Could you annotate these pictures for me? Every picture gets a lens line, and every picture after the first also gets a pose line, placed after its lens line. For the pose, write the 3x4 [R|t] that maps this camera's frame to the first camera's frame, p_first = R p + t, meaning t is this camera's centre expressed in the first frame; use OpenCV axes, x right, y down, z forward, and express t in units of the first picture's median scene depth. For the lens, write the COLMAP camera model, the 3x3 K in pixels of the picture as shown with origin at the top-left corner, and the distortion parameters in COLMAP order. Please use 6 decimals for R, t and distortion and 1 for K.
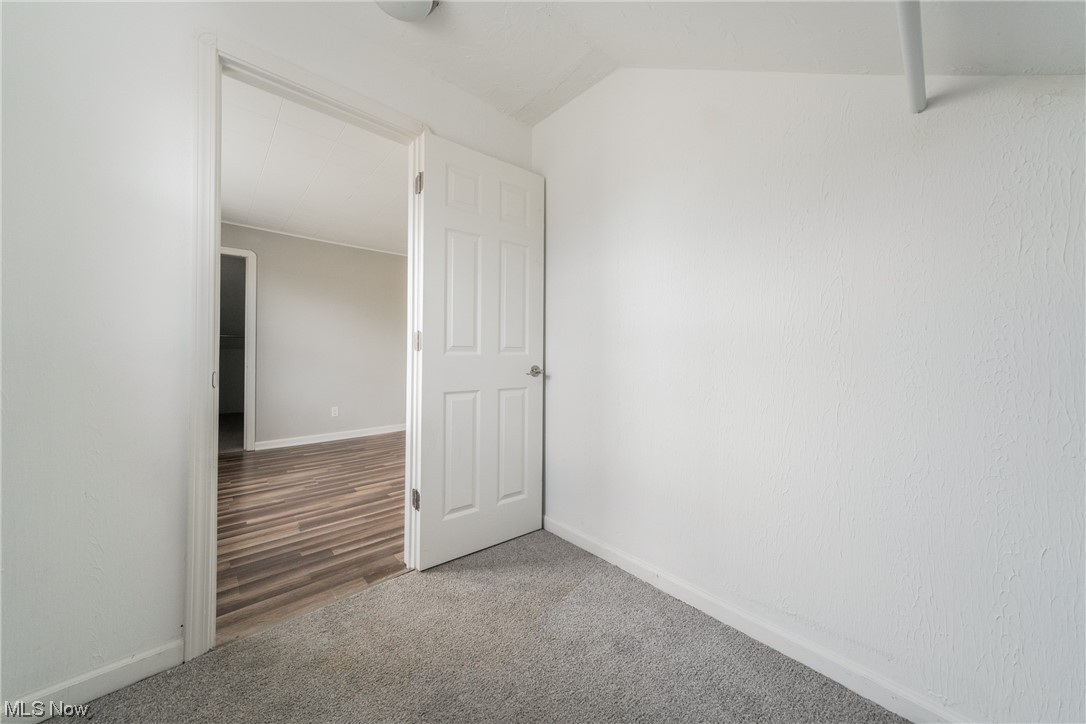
lens RADIAL K [[364.0, 0, 537.5], [0, 364.0, 353.2], [0, 0, 1]] dist [0.000206, 0.000177]
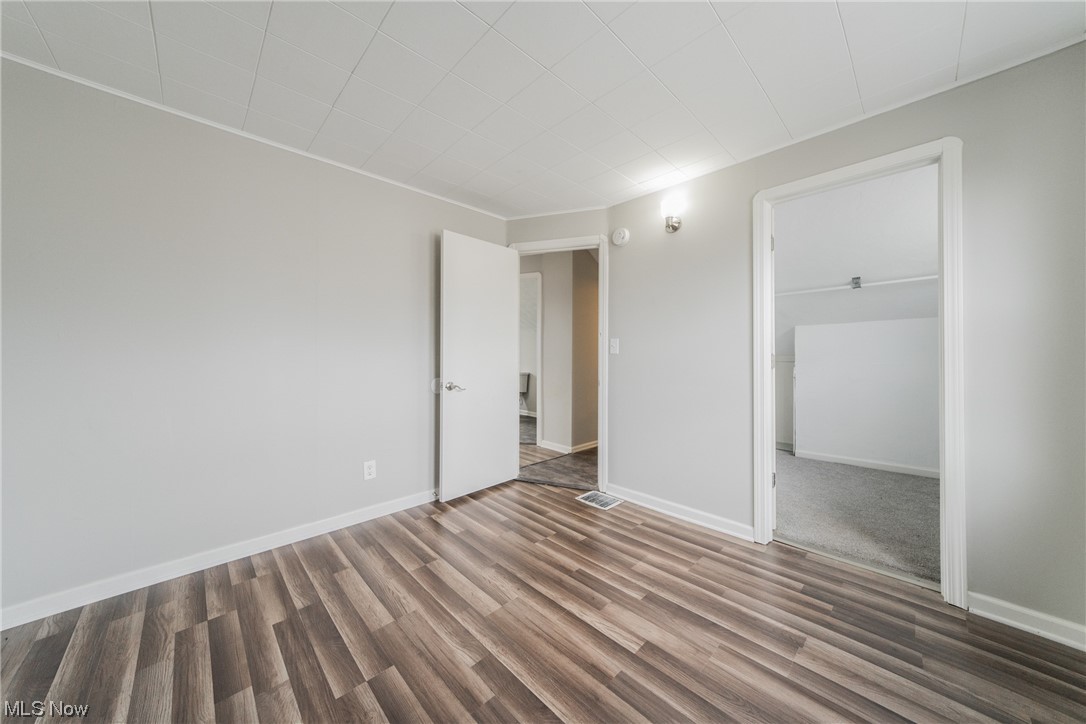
lens RADIAL K [[364.0, 0, 537.5], [0, 364.0, 353.2], [0, 0, 1]] dist [0.000206, 0.000177]
pose [[-0.020377, -0.000323, 0.999792, -1.492440], [-0.002300, 0.999997, 0.000276, -0.057287], [-0.999790, -0.002294, -0.020378, 1.709682]]
